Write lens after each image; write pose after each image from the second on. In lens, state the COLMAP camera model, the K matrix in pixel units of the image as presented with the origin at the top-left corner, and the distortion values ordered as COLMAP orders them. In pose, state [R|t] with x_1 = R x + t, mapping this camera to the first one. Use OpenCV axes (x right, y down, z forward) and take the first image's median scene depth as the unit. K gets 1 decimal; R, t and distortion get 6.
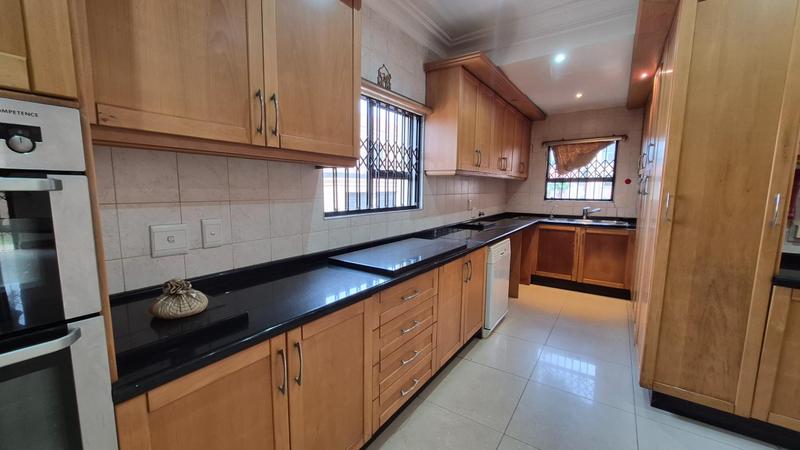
lens RADIAL K [[314.7, 0, 394.2], [0, 314.7, 226.4], [0, 0, 1]] dist [-0.000010, 0.000213]
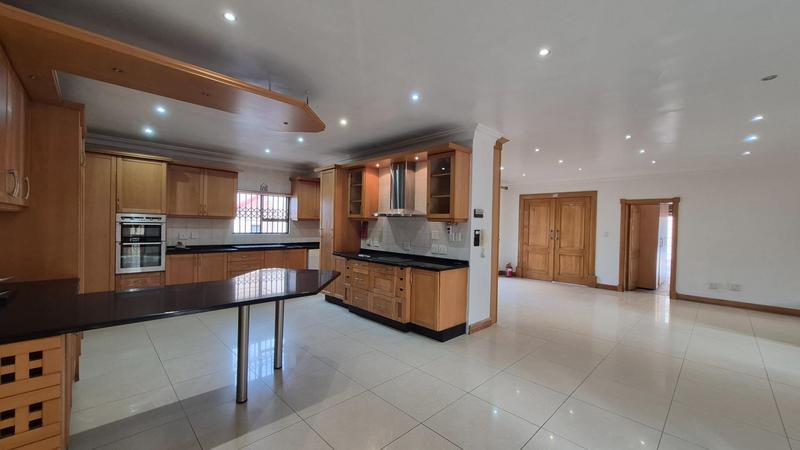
lens RADIAL K [[314.7, 0, 399.9], [0, 314.7, 226.1], [0, 0, 1]] dist [-0.000010, 0.000213]
pose [[0.985684, 0.017151, -0.167729, 2.930431], [-0.036976, 0.992584, -0.115799, 0.292309], [0.164499, 0.120343, 0.979008, -2.746043]]
